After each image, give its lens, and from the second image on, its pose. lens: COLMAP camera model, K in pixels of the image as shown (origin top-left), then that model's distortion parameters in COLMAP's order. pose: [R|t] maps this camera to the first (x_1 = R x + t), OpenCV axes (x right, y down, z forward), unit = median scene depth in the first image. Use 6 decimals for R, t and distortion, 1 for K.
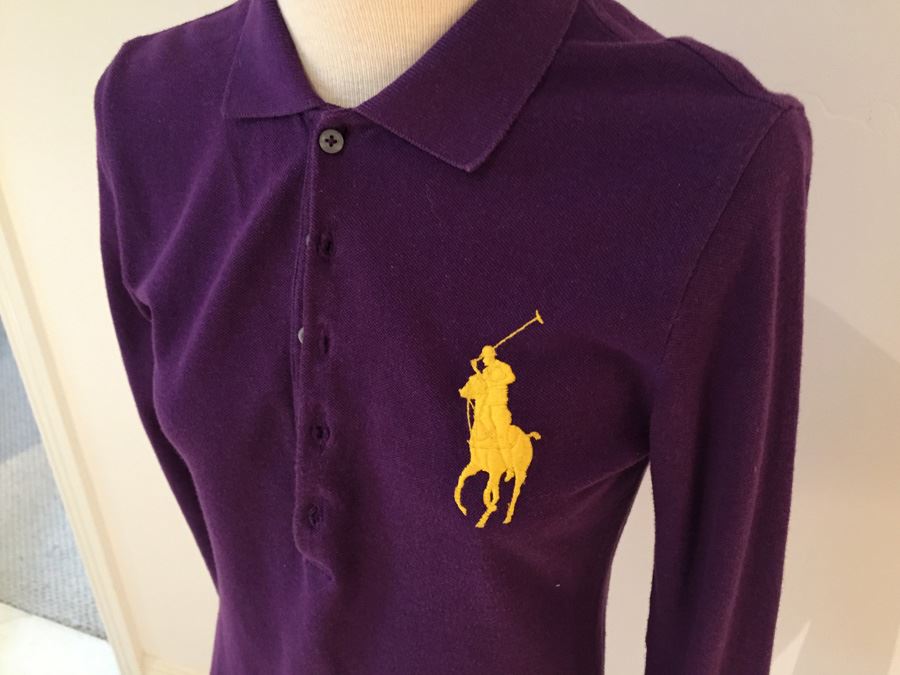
lens RADIAL K [[788.3, 0, 448.8], [0, 788.3, 339.8], [0, 0, 1]] dist [0.052515, -0.071706]
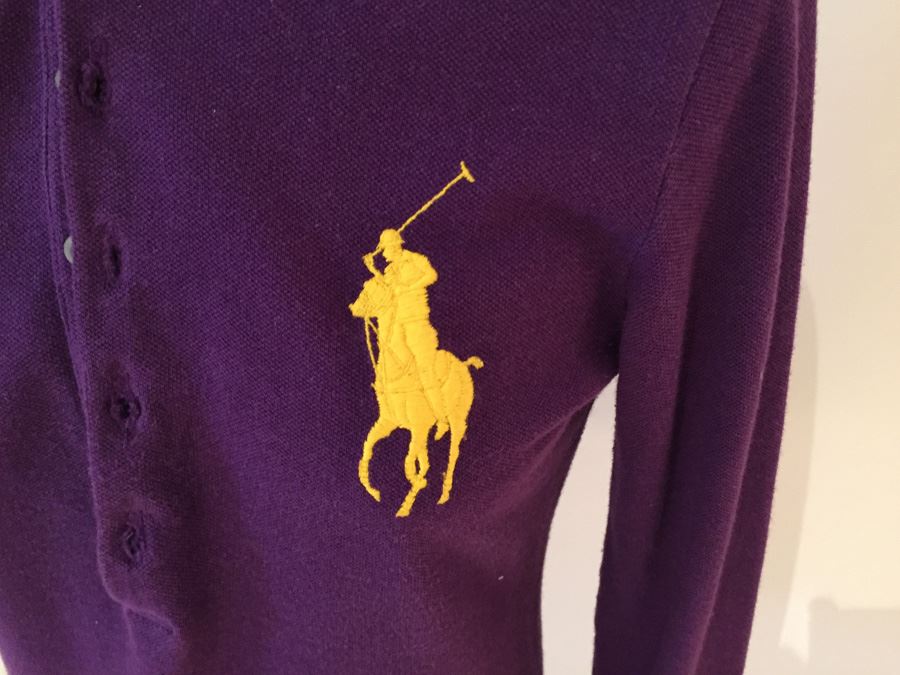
lens RADIAL K [[788.3, 0, 449.3], [0, 788.3, 335.8], [0, 0, 1]] dist [0.052515, -0.071706]
pose [[0.969319, -0.114514, 0.217501, -0.047596], [0.111283, 0.993420, 0.027088, 0.076535], [-0.219172, -0.002053, 0.975684, 0.357798]]
